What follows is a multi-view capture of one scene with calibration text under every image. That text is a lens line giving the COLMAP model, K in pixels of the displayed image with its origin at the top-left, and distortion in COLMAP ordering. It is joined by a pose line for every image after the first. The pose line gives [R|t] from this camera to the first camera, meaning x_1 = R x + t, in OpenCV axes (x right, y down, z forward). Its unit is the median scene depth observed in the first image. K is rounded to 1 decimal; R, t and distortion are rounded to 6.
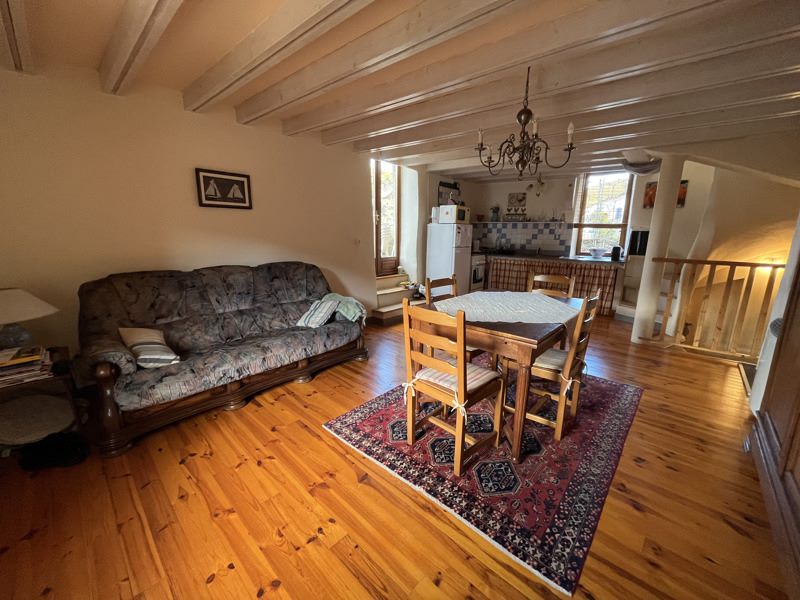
lens RADIAL K [[322.2, 0, 400.0], [0, 322.2, 300.0], [0, 0, 1]] dist [0.000627, 0.000070]
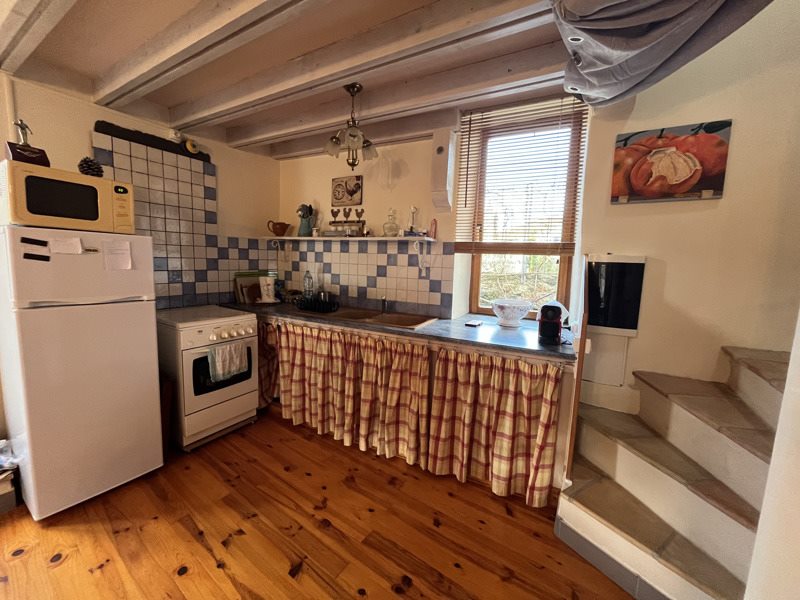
lens RADIAL K [[322.2, 0, 400.0], [0, 322.2, 300.0], [0, 0, 1]] dist [0.000627, 0.000070]
pose [[0.983214, -0.006206, 0.182350, 0.369753], [0.021662, 0.996323, -0.082892, -0.121732], [-0.181165, 0.085451, 0.979733, 0.575548]]
